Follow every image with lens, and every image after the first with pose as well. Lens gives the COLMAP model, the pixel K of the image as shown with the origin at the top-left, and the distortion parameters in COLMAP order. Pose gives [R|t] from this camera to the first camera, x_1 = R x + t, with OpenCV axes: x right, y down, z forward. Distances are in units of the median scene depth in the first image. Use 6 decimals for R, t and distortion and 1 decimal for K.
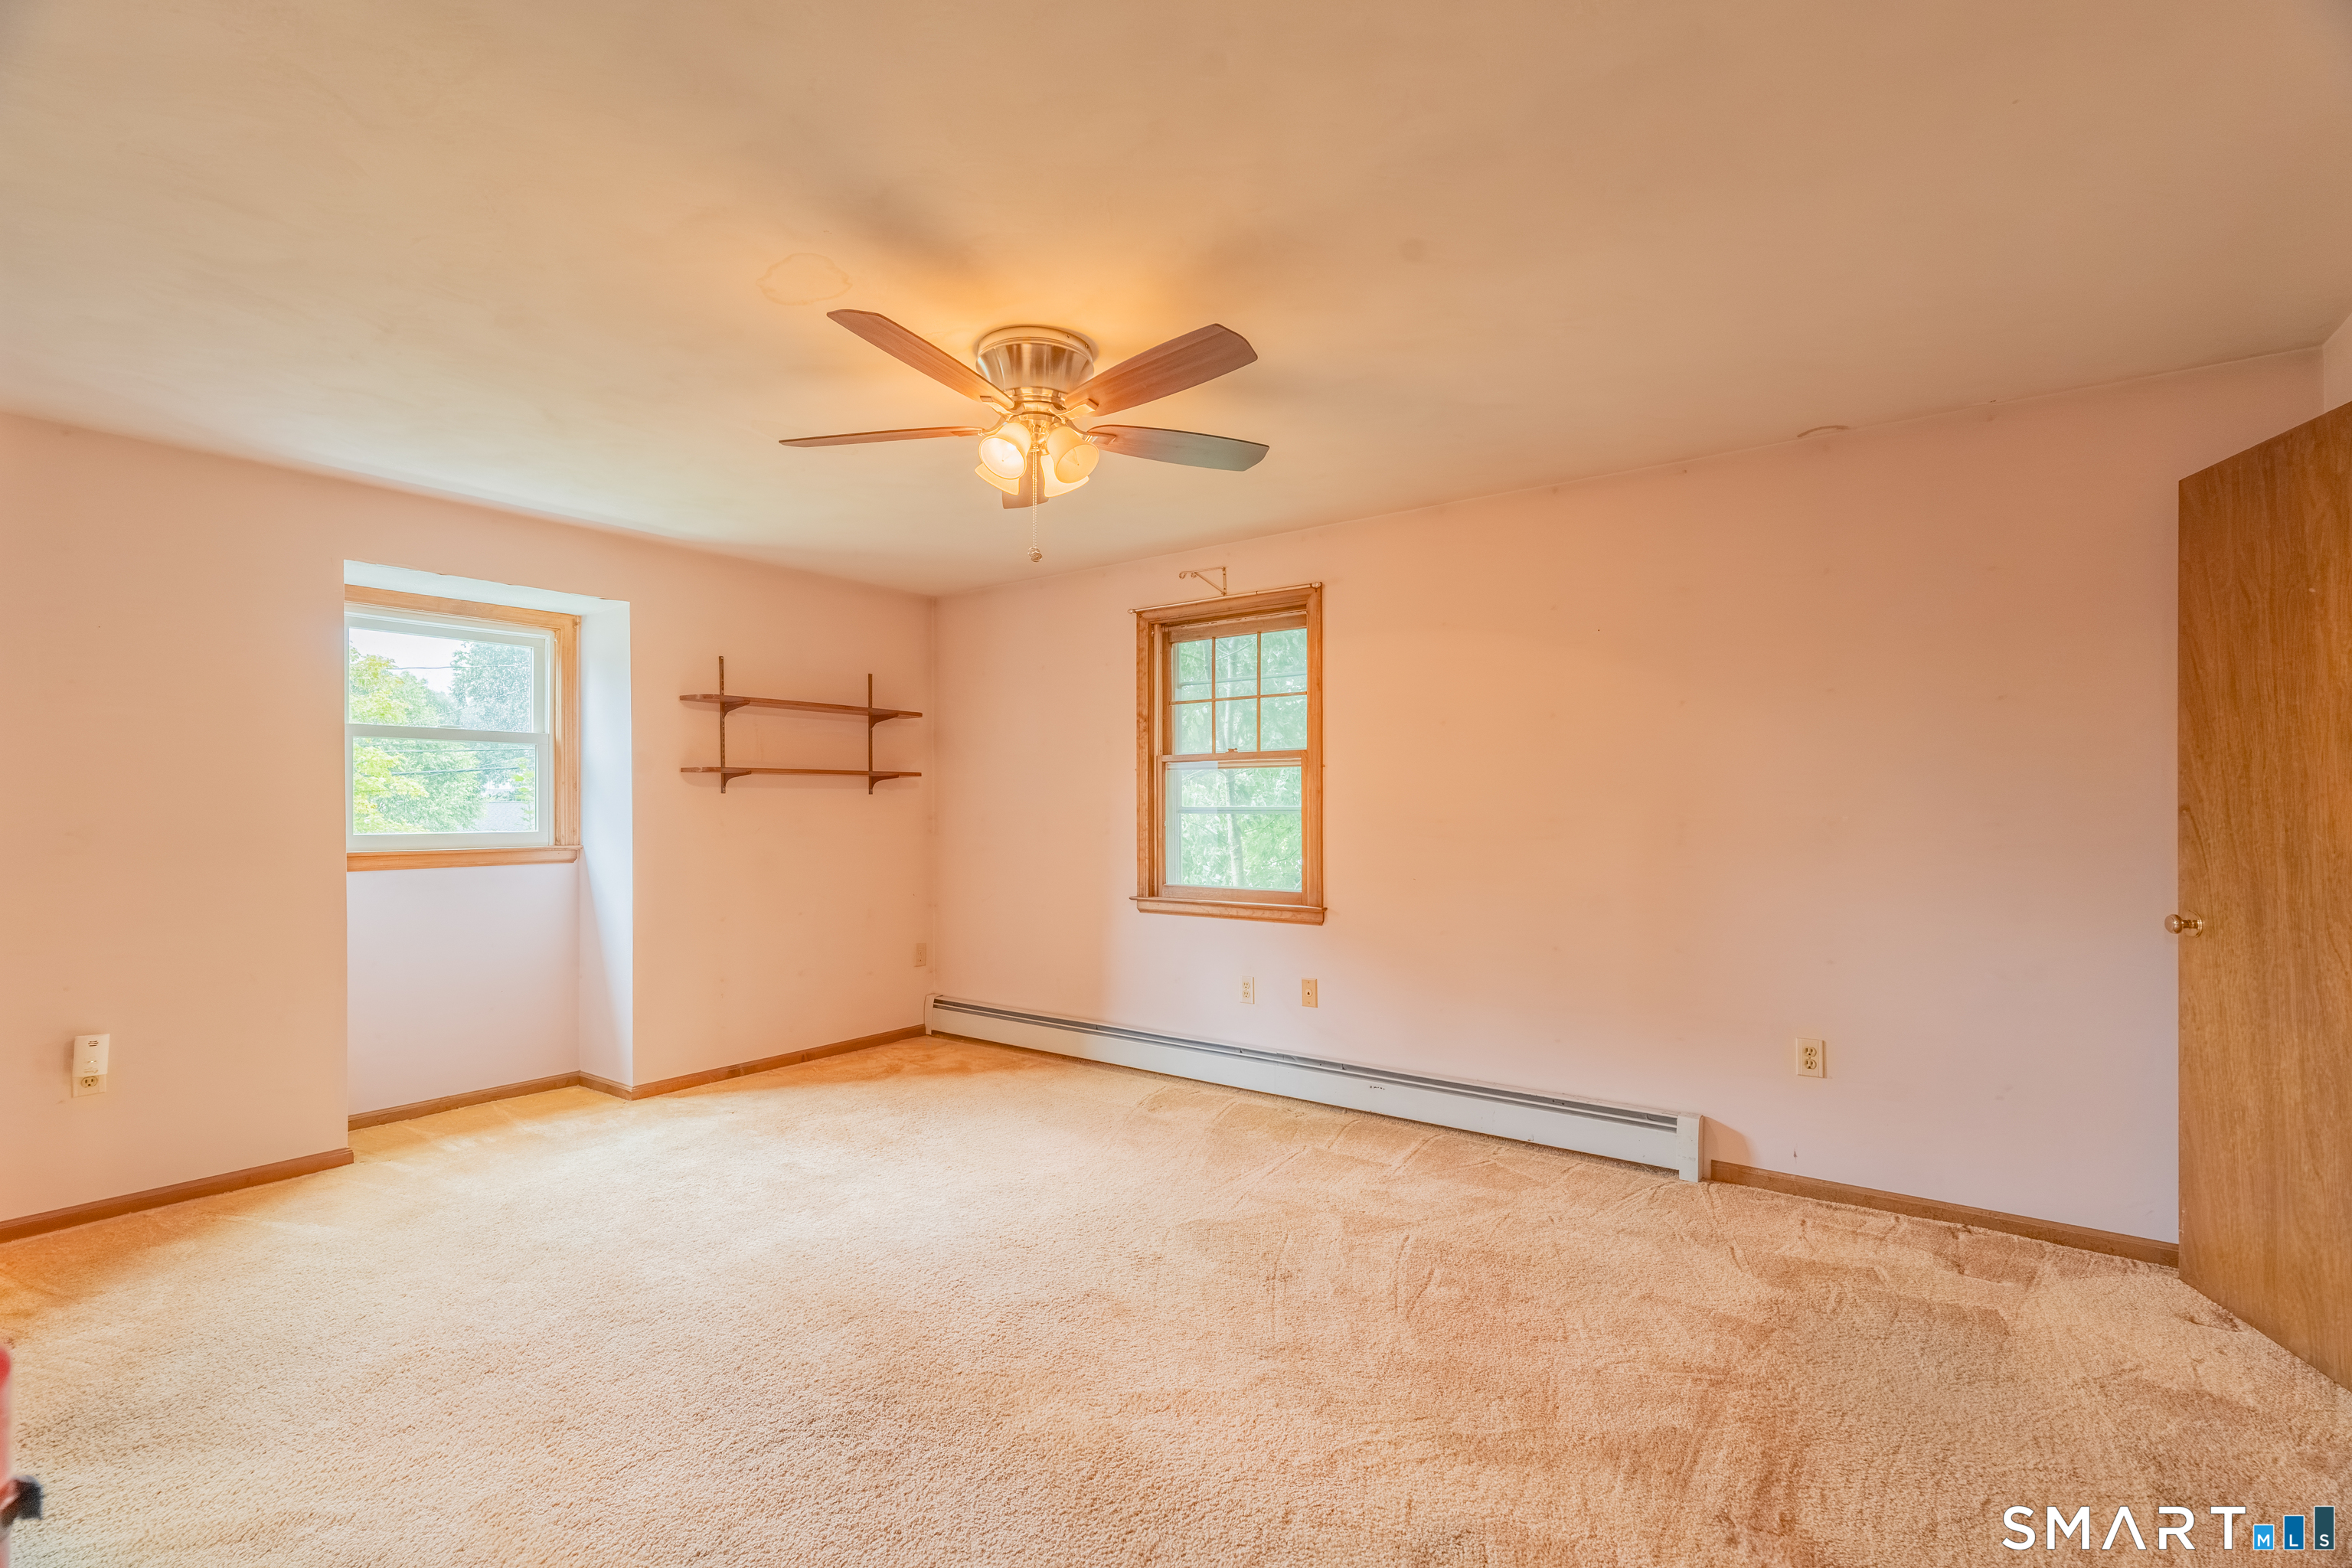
lens RADIAL K [[1067.3, 0, 1176.0], [0, 1067.3, 784.0], [0, 0, 1]] dist [0.001770, 0.000243]
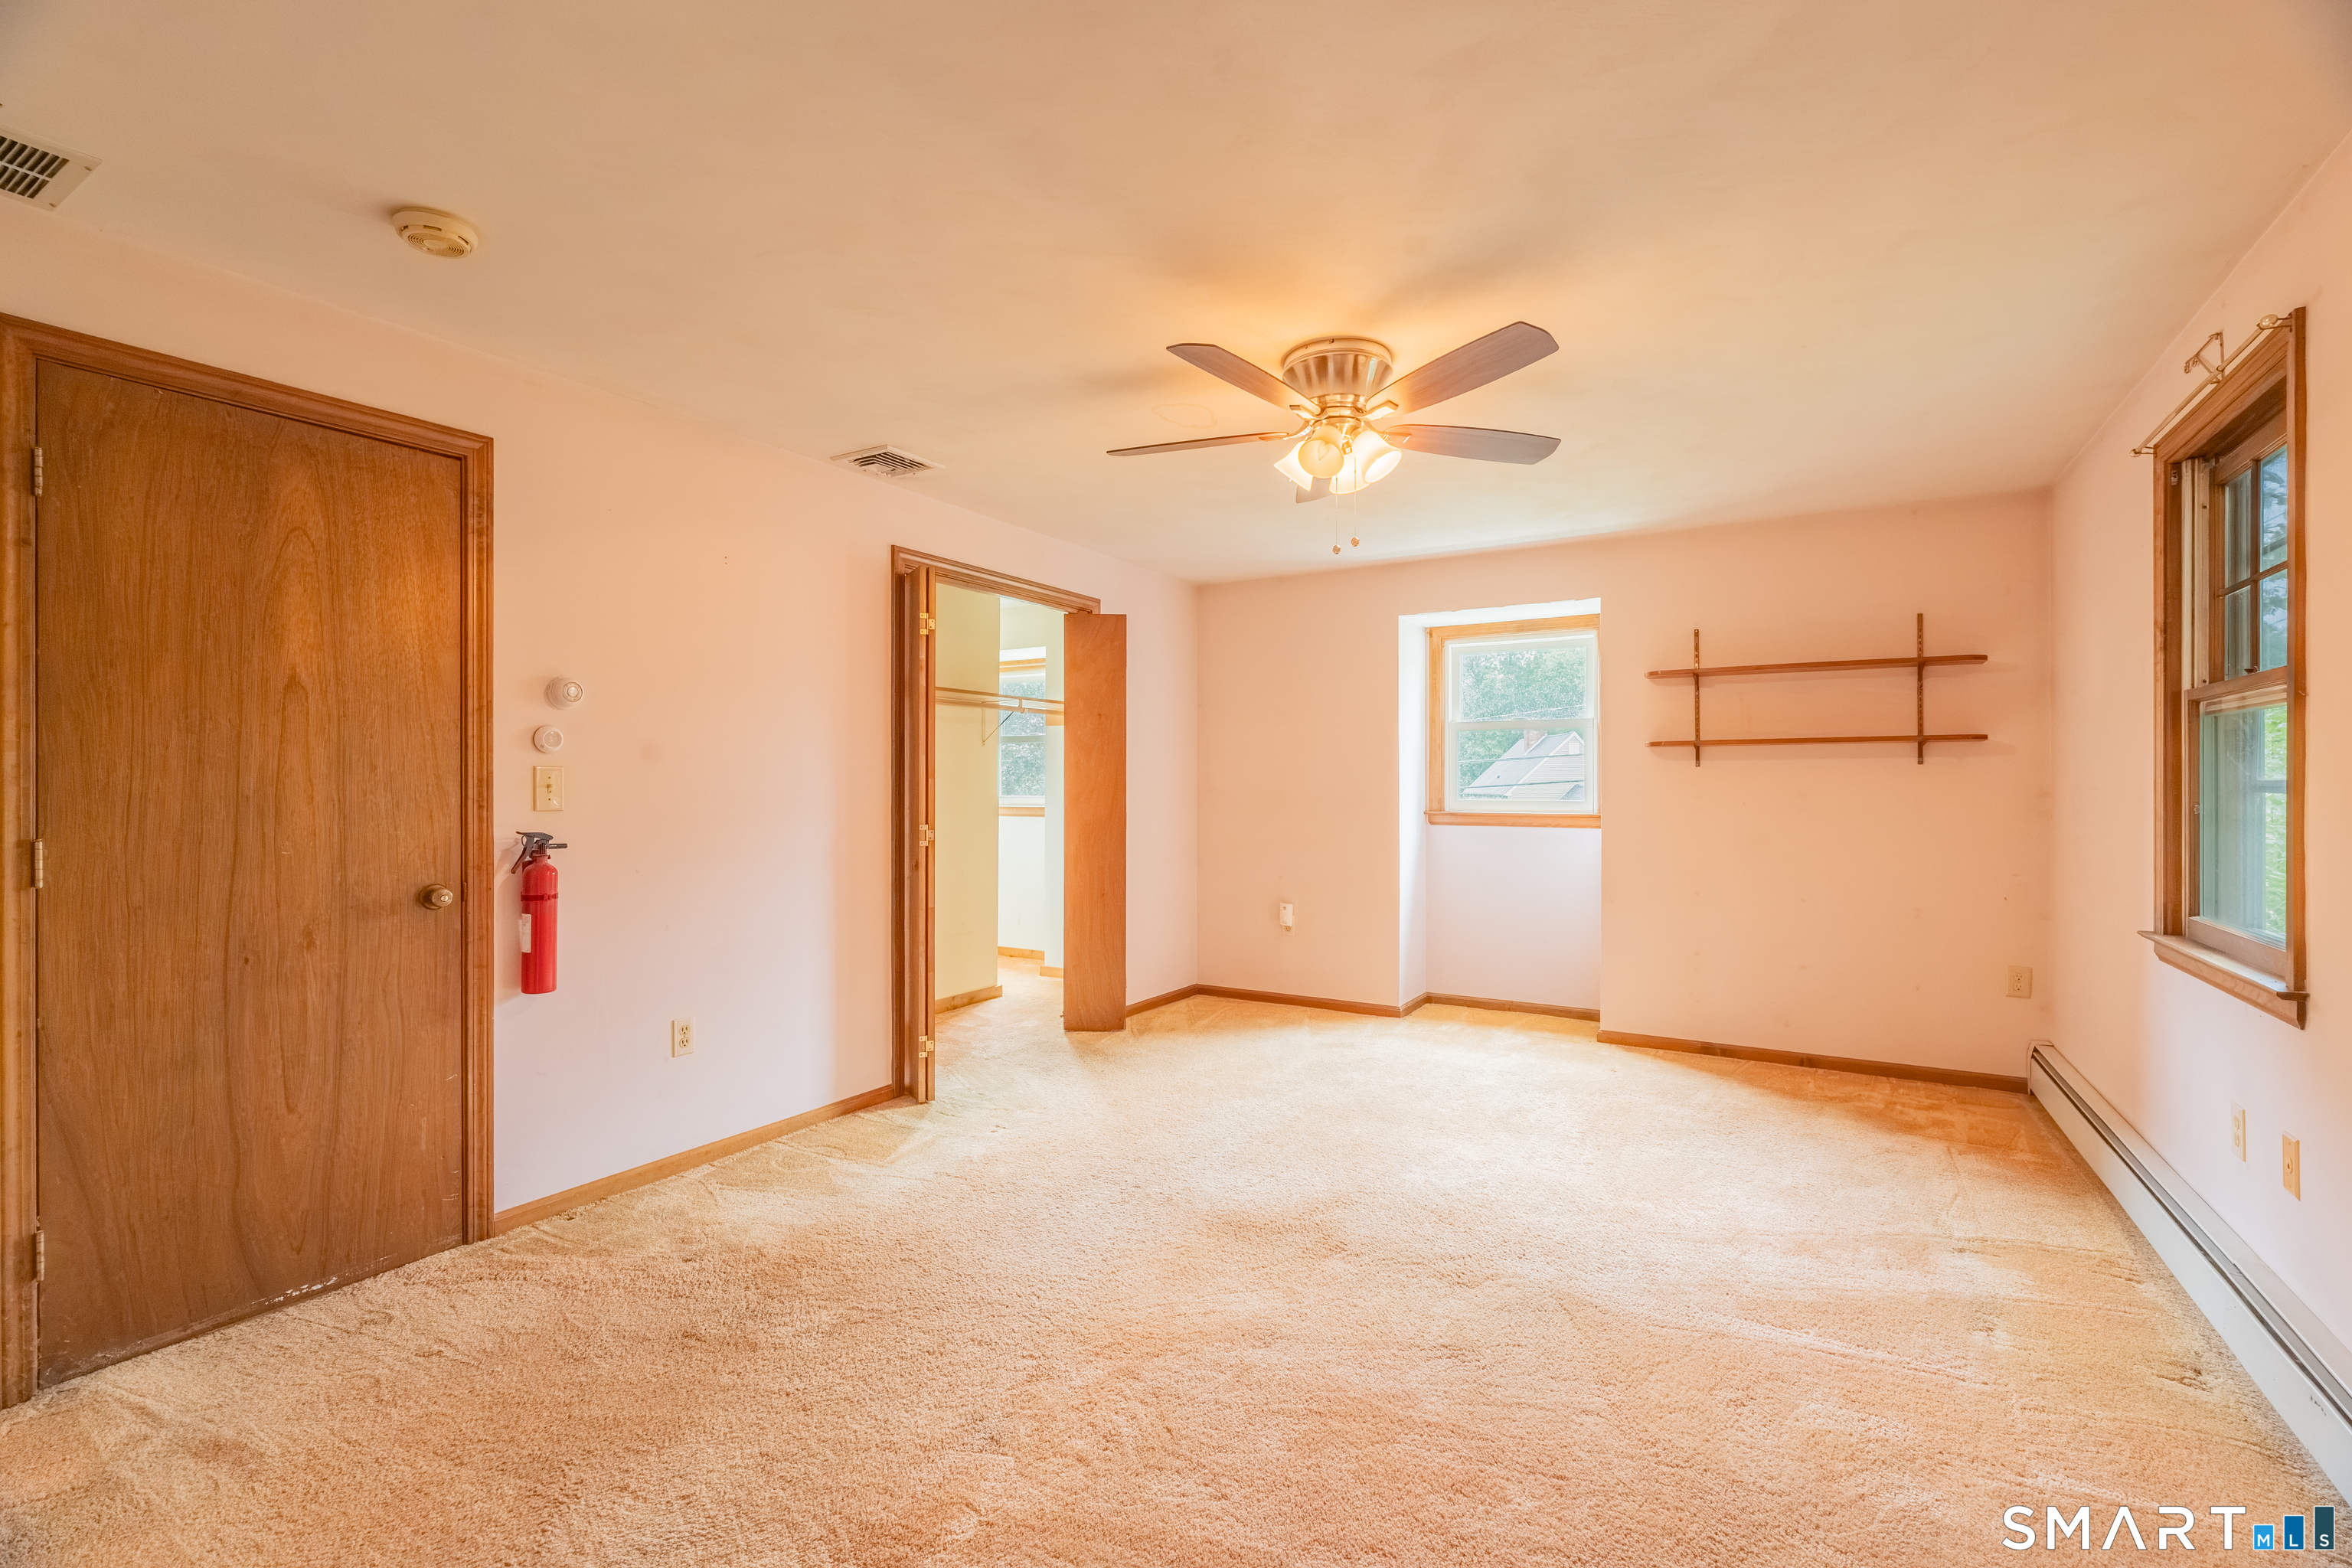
lens RADIAL K [[1067.3, 0, 1176.0], [0, 1067.3, 784.0], [0, 0, 1]] dist [0.001770, 0.000243]
pose [[0.089148, -0.000095, -0.996018, 0.522057], [0.016553, 0.999862, 0.001386, 0.015647], [0.995881, -0.016610, 0.089137, 0.429606]]
